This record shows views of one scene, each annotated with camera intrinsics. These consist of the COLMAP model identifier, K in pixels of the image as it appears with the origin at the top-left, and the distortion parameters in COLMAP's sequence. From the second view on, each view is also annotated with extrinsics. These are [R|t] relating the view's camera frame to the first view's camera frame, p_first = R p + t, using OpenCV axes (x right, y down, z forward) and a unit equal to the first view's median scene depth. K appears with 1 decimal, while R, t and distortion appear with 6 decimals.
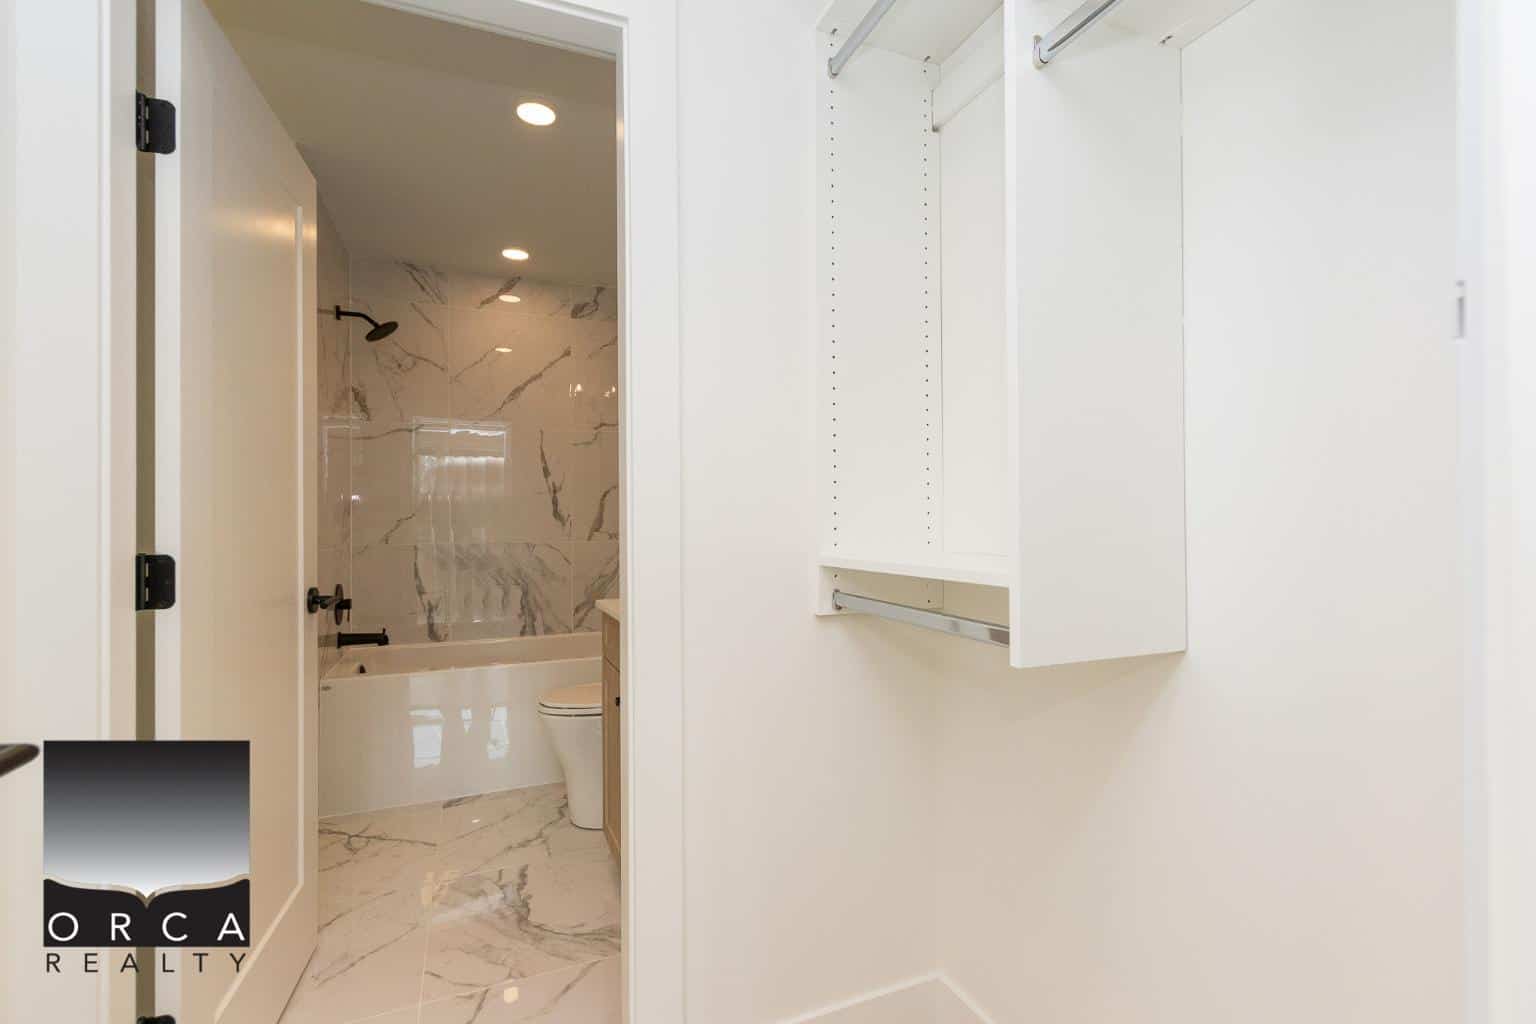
lens RADIAL K [[692.0, 0, 761.2], [0, 692.0, 520.0], [0, 0, 1]] dist [0.004318, -0.001133]
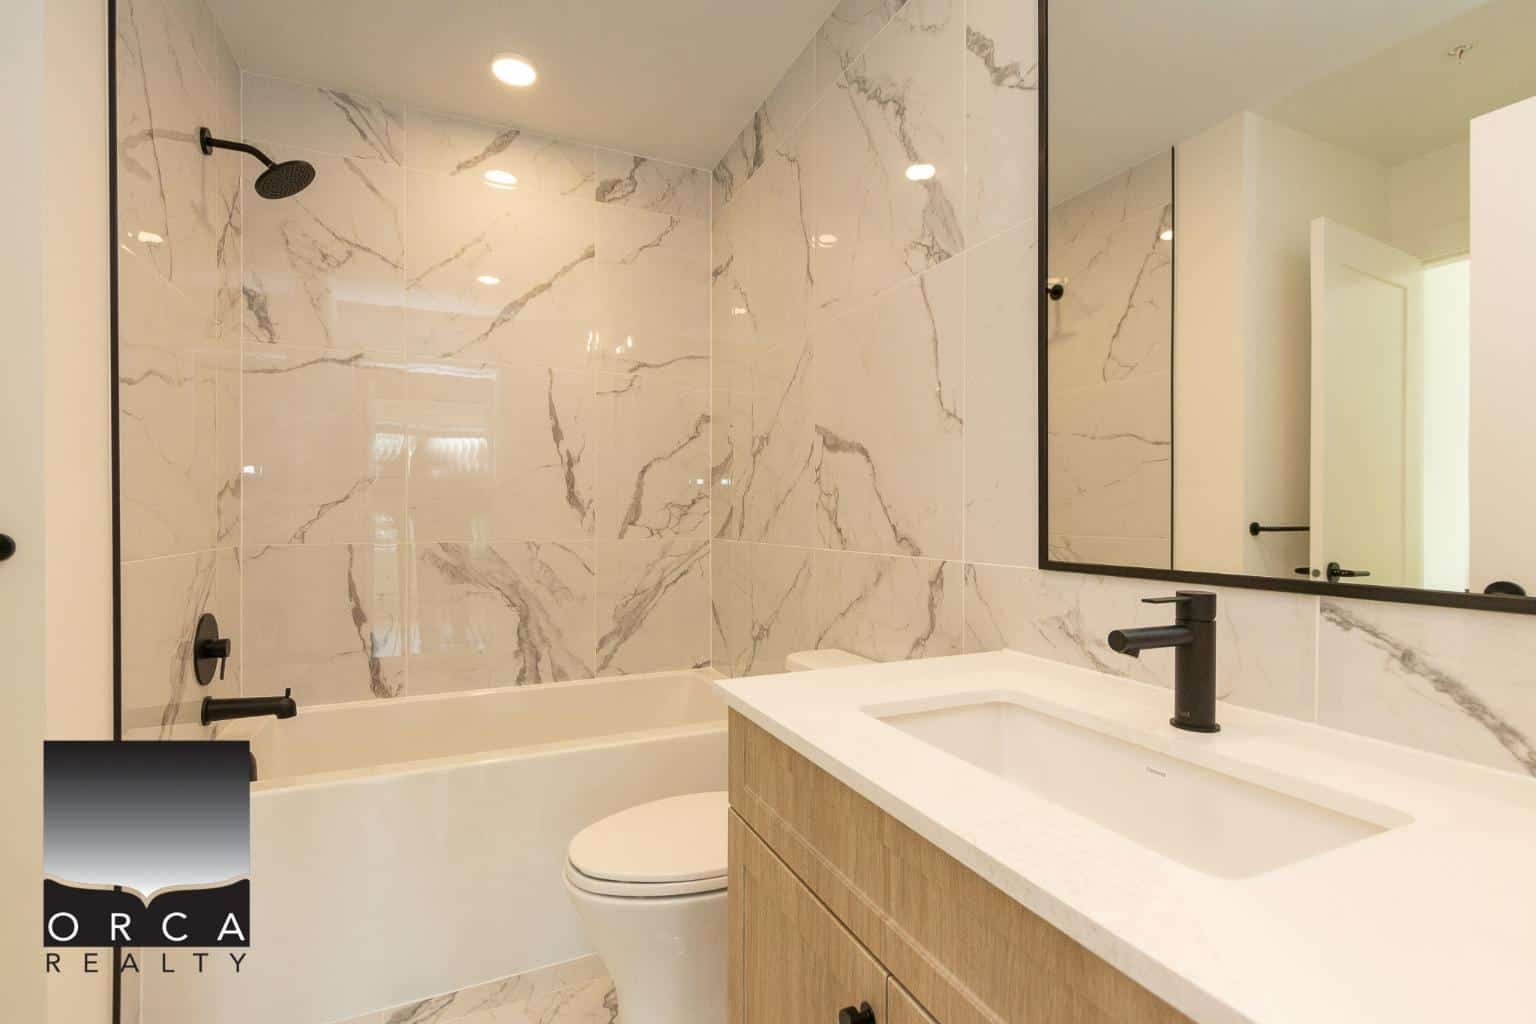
lens RADIAL K [[692.0, 0, 761.2], [0, 692.0, 520.0], [0, 0, 1]] dist [0.004318, -0.001133]
pose [[0.999489, 0.008446, 0.030827, -0.138732], [-0.008800, 0.999897, 0.011344, 0.003111], [-0.030728, -0.011609, 0.999460, 0.342119]]
